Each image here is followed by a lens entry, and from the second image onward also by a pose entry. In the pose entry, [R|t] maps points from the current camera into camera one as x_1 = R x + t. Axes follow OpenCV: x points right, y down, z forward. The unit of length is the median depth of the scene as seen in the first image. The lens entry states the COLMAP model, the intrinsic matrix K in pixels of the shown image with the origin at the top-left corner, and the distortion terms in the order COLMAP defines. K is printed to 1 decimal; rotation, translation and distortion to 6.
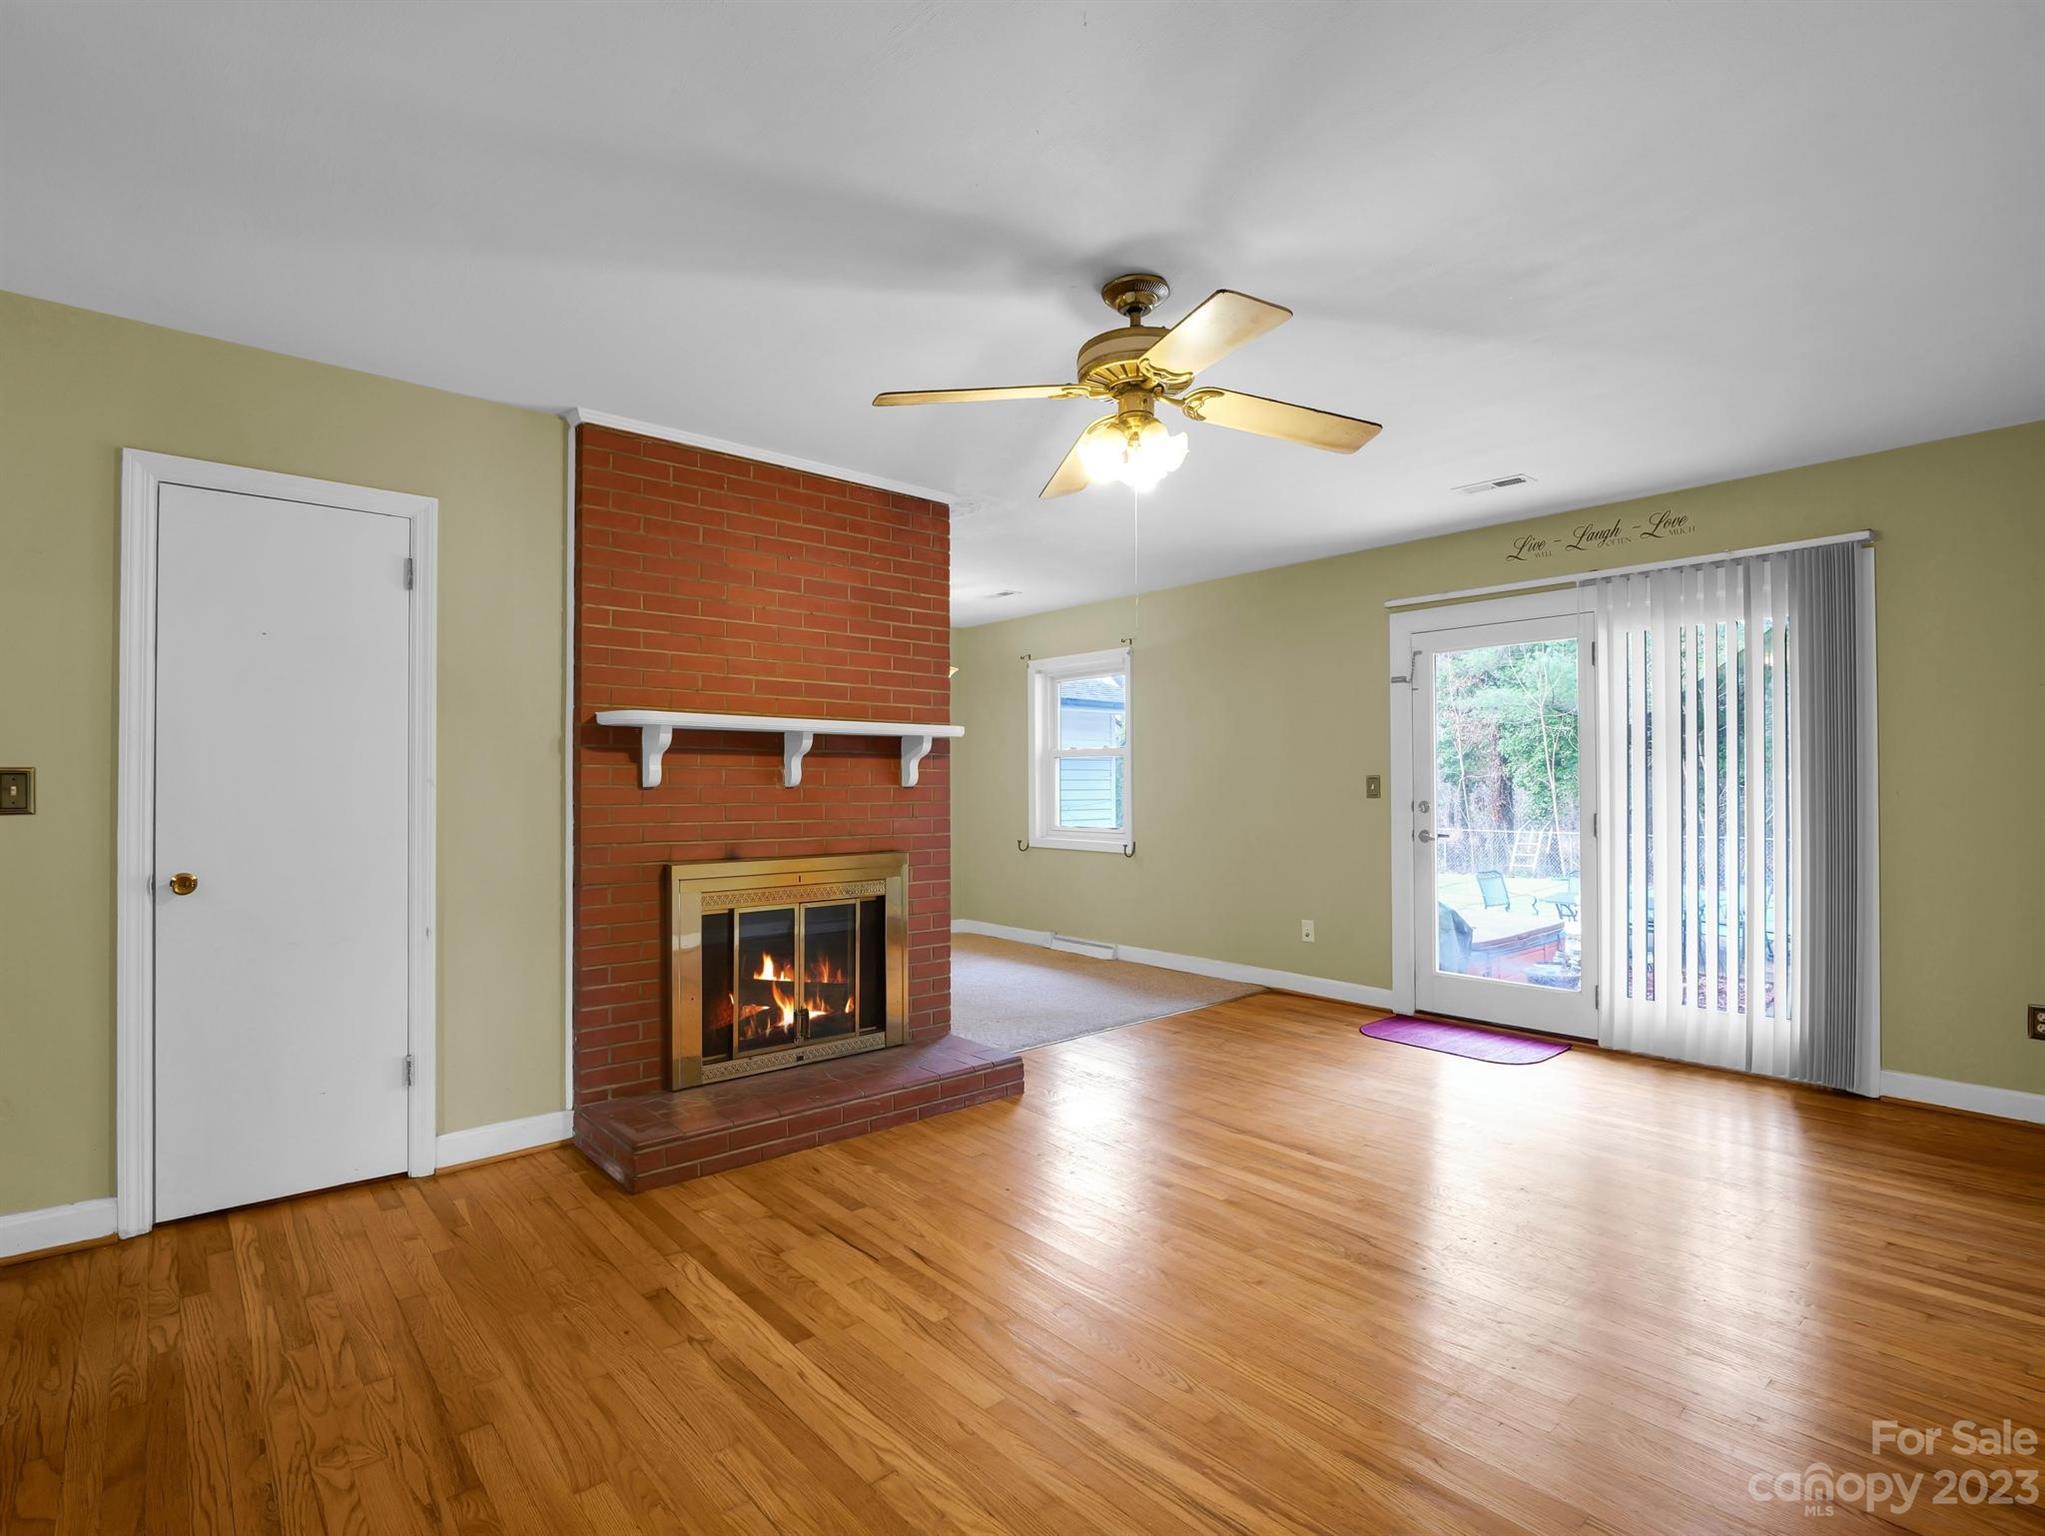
lens RADIAL K [[1007.8, 0, 1016.0], [0, 1007.8, 769.5], [0, 0, 1]] dist [-0.012613, -0.000226]
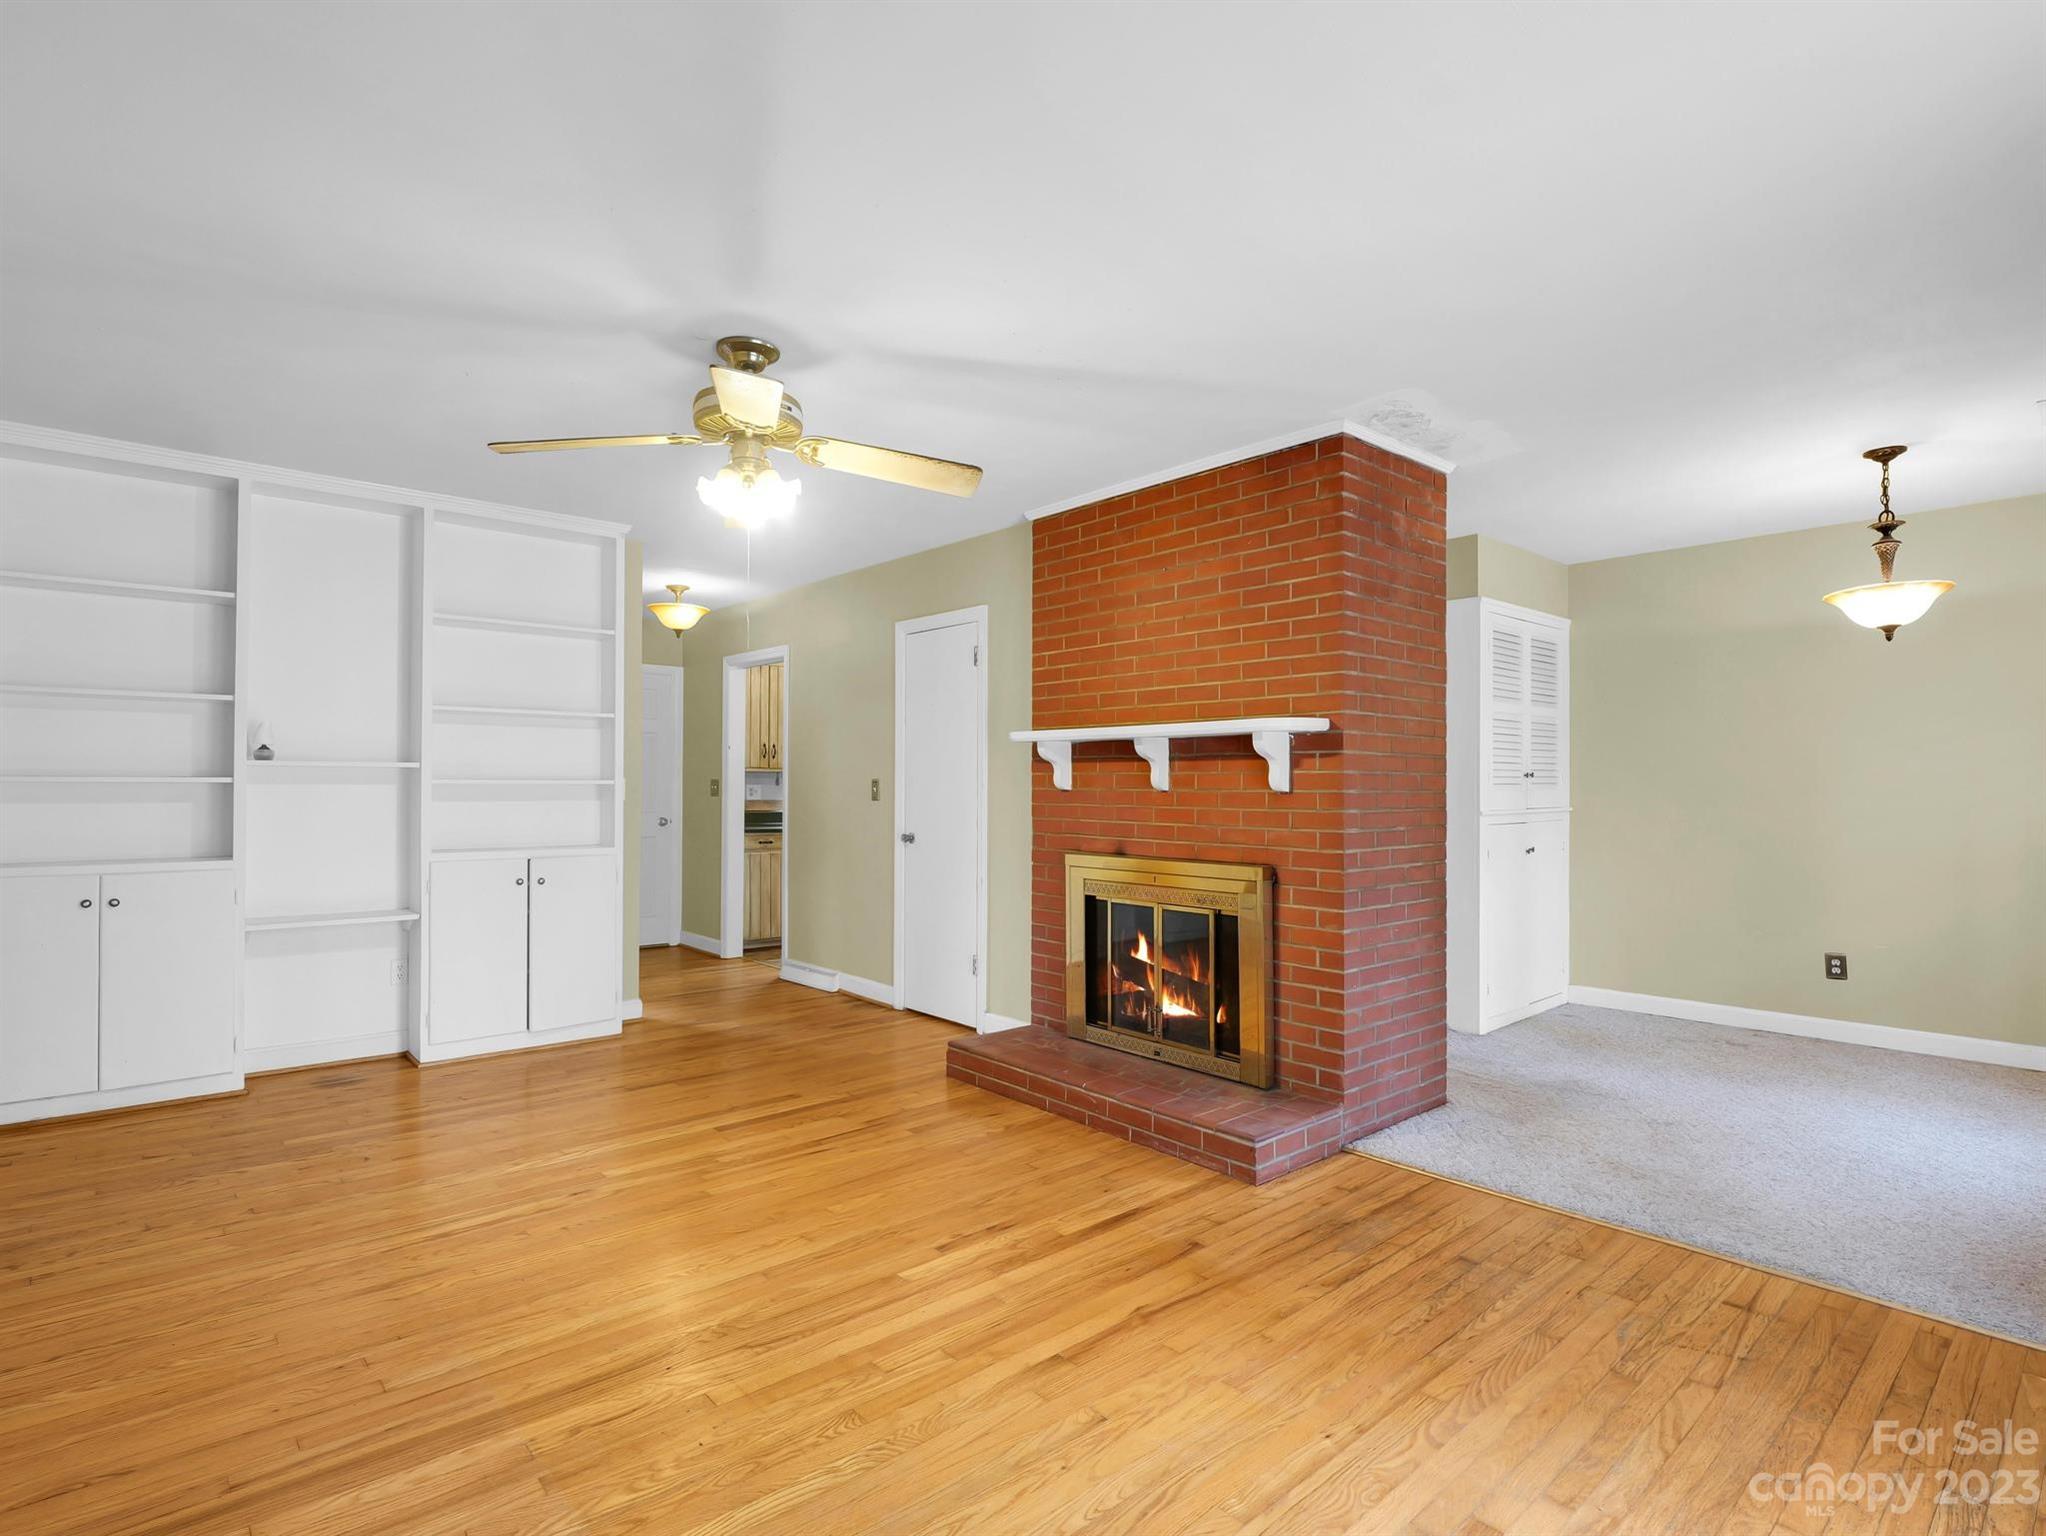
lens RADIAL K [[1008.3, 0, 1006.2], [0, 1008.3, 768.1], [0, 0, 1]] dist [-0.012613, -0.000226]
pose [[0.009312, -0.017624, -0.999801, 0.818756], [0.012290, 0.999771, -0.017509, 0.010561], [0.999881, -0.012125, 0.009526, 0.836122]]
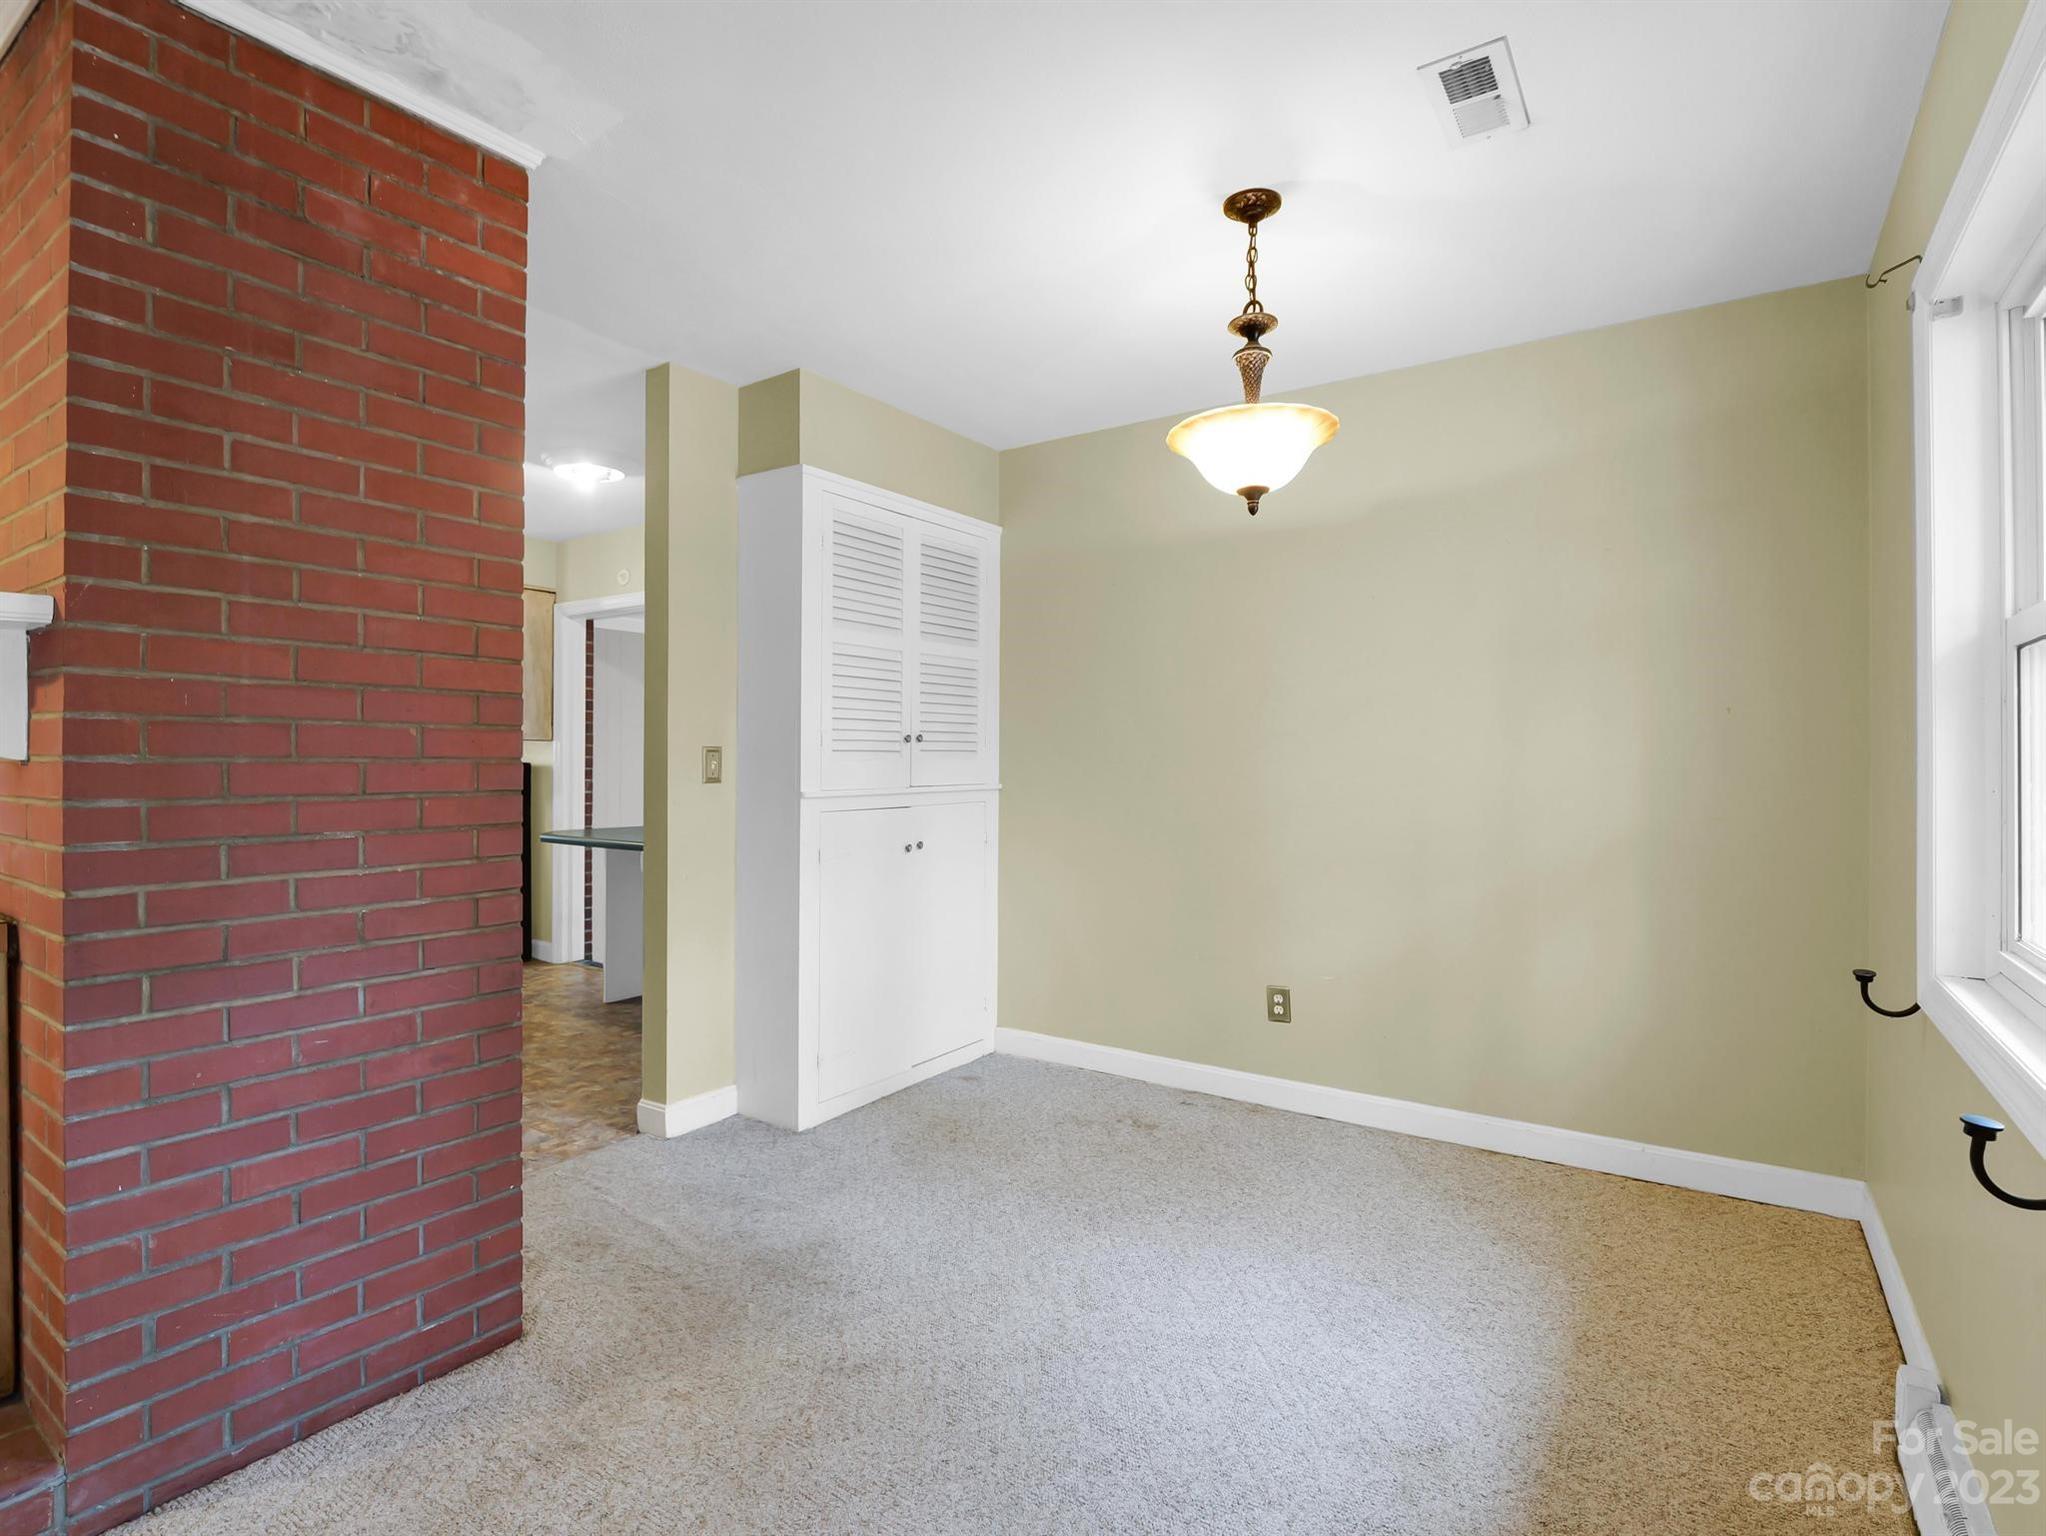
lens RADIAL K [[1008.3, 0, 1008.6], [0, 1008.3, 752.0], [0, 0, 1]] dist [-0.012613, -0.000226]
pose [[0.257011, -0.006403, -0.966387, 0.406487], [0.010573, 0.999937, -0.003814, 0.021711], [0.966351, -0.009237, 0.257063, 1.397259]]
